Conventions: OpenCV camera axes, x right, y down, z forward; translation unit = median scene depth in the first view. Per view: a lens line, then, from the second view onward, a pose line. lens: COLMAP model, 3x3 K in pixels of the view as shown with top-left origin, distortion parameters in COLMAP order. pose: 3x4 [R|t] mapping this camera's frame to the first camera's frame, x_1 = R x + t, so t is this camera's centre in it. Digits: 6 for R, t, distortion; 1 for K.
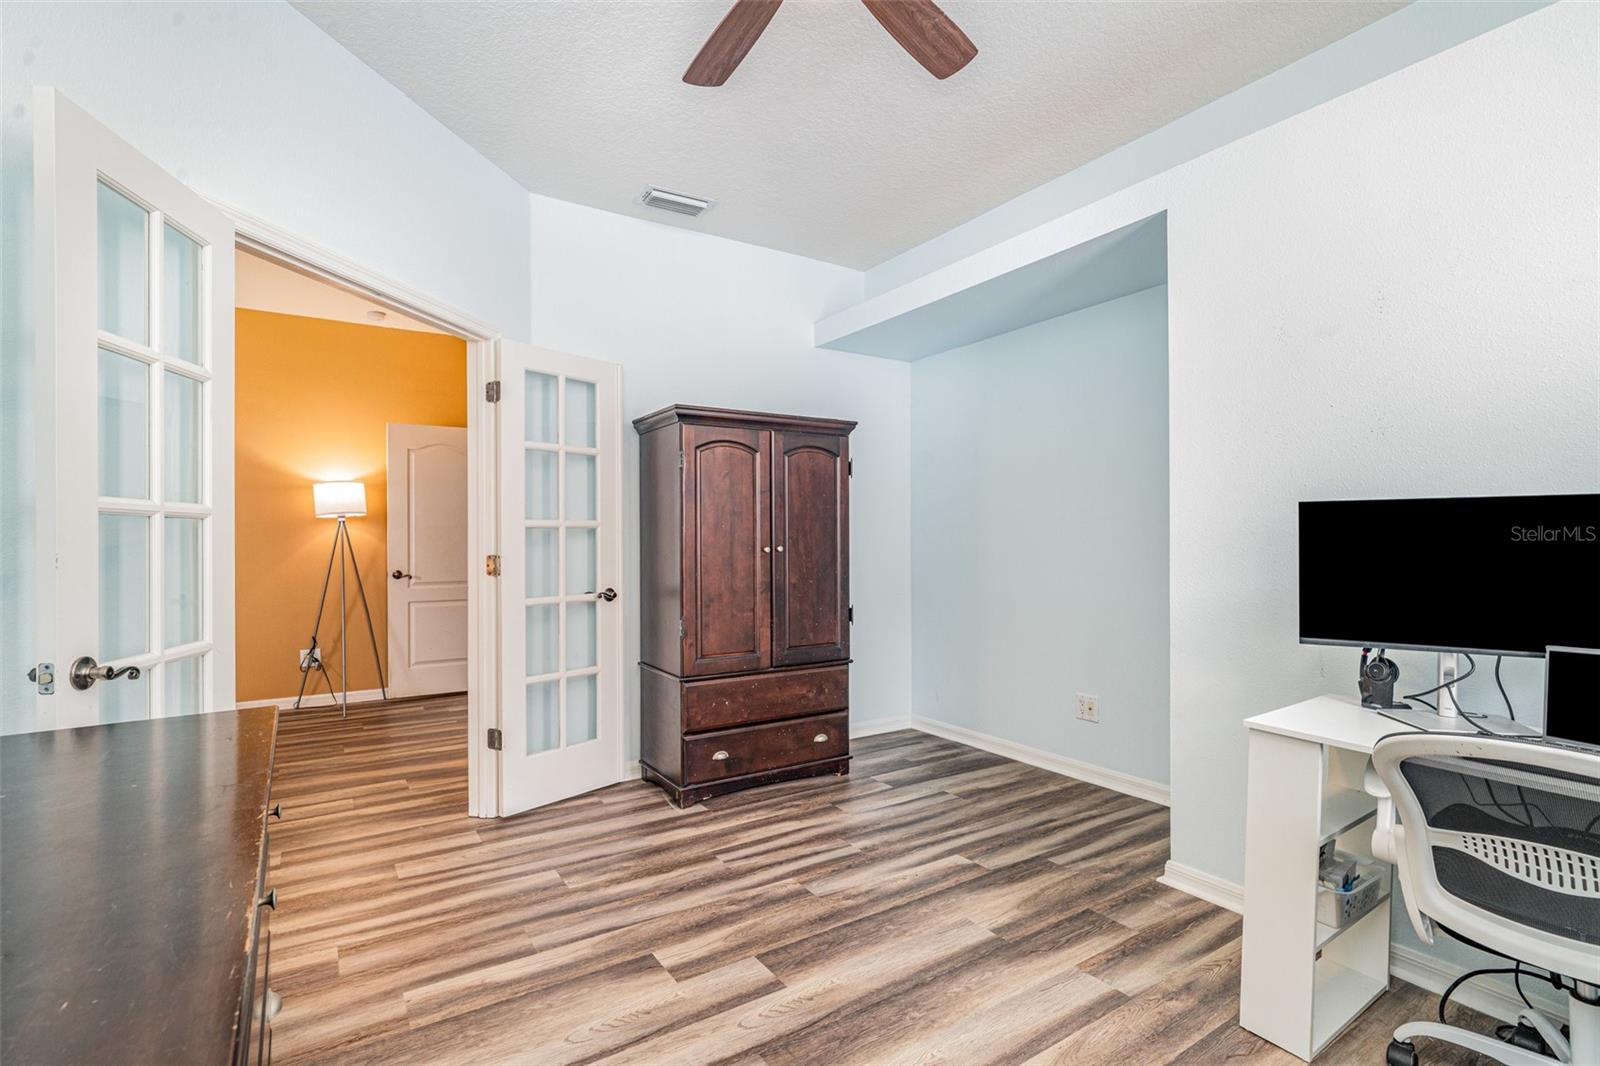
lens RADIAL K [[757.2, 0, 805.1], [0, 757.2, 537.8], [0, 0, 1]] dist [-0.004430, 0.000627]
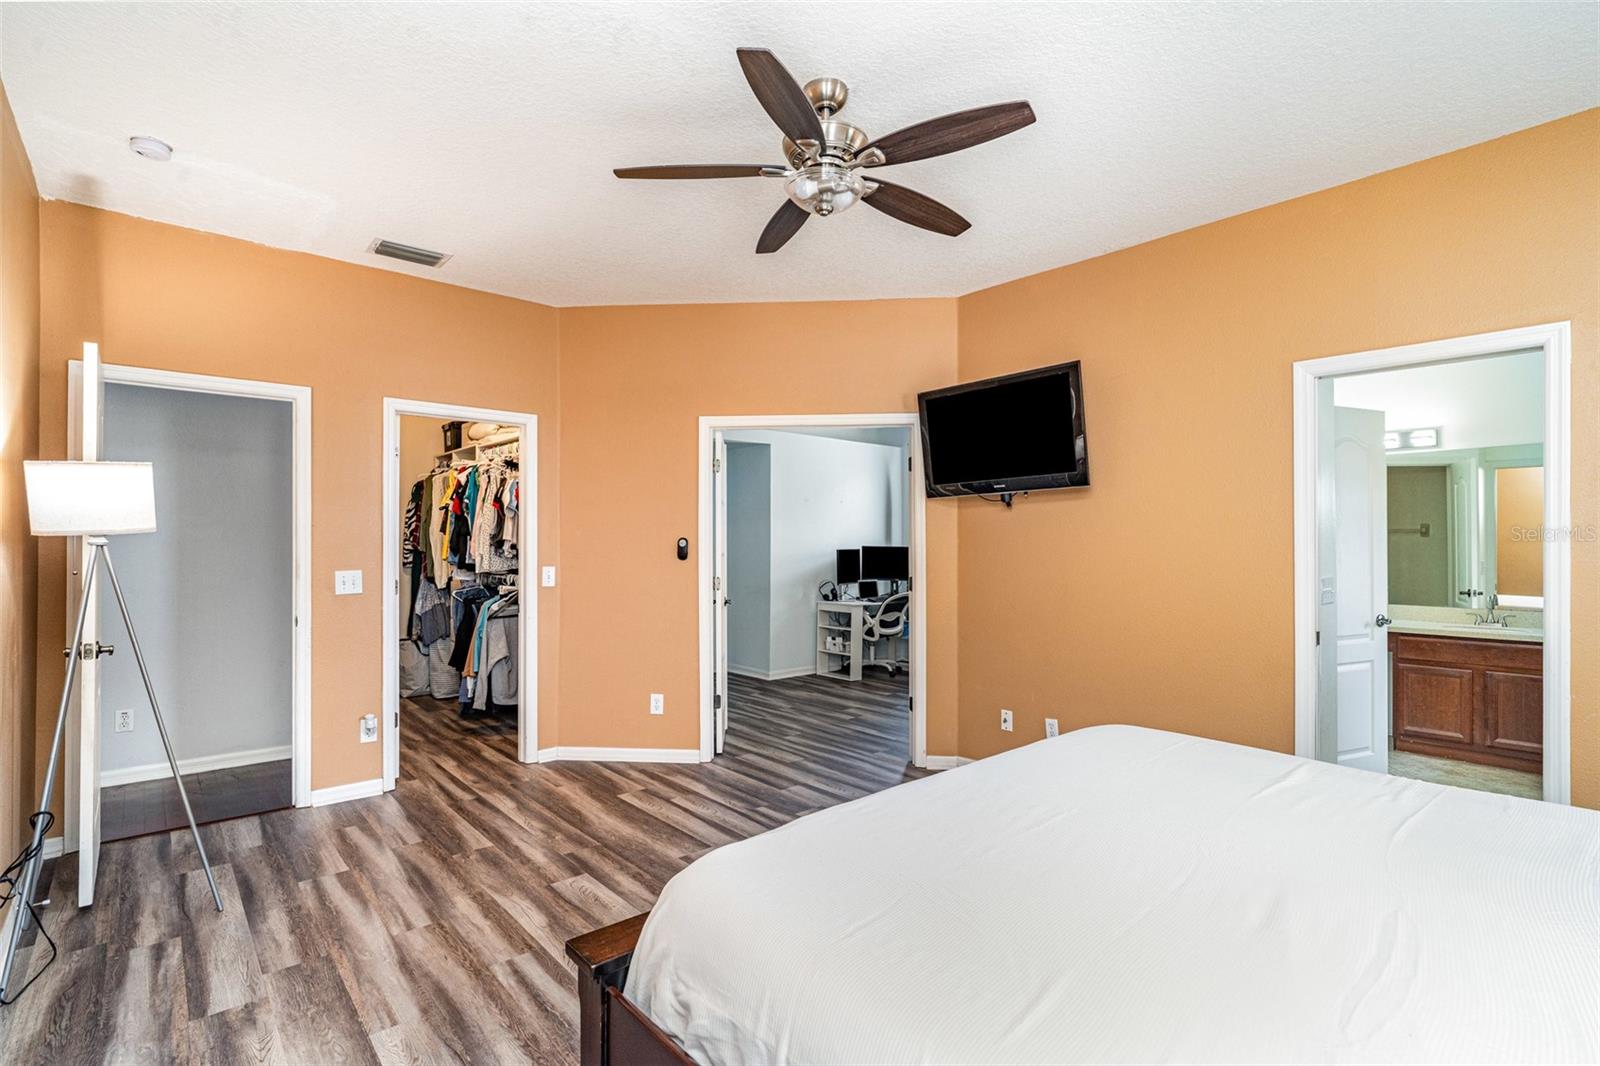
lens RADIAL K [[757.2, 0, 801.8], [0, 757.2, 540.5], [0, 0, 1]] dist [-0.004430, 0.000627]
pose [[-0.170212, 0.015165, 0.985291, -2.235330], [-0.004098, 0.999862, -0.016097, -0.022456], [-0.985399, -0.006778, -0.170126, 1.293535]]
